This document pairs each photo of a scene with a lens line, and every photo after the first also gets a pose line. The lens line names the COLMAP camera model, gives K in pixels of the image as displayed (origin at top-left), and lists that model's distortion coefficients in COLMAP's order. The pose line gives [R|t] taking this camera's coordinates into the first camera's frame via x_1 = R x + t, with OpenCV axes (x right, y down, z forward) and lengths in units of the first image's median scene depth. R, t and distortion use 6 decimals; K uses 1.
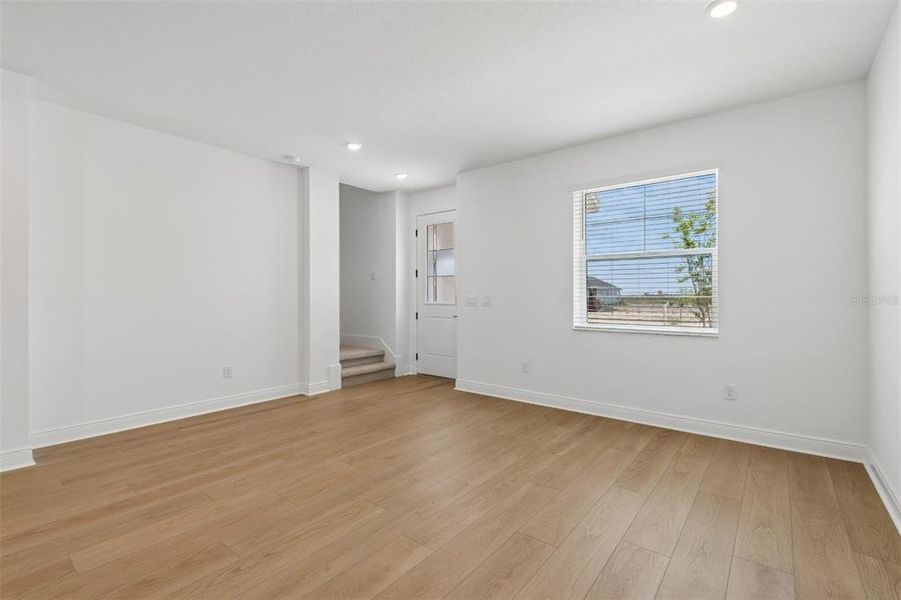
lens RADIAL K [[400.3, 0, 449.7], [0, 400.3, 298.1], [0, 0, 1]] dist [0.000402, -0.000538]
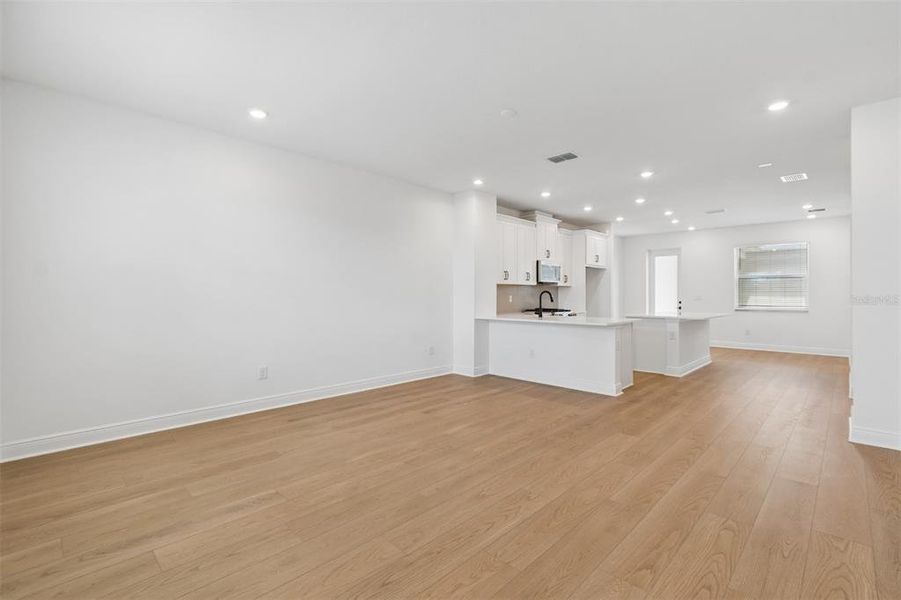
lens RADIAL K [[400.3, 0, 449.7], [0, 400.3, 296.5], [0, 0, 1]] dist [0.000402, -0.000538]
pose [[-0.994777, -0.001804, 0.102057, -0.168032], [-0.000607, 0.999931, 0.011754, -0.012308], [-0.102071, 0.011631, -0.994709, 1.801172]]
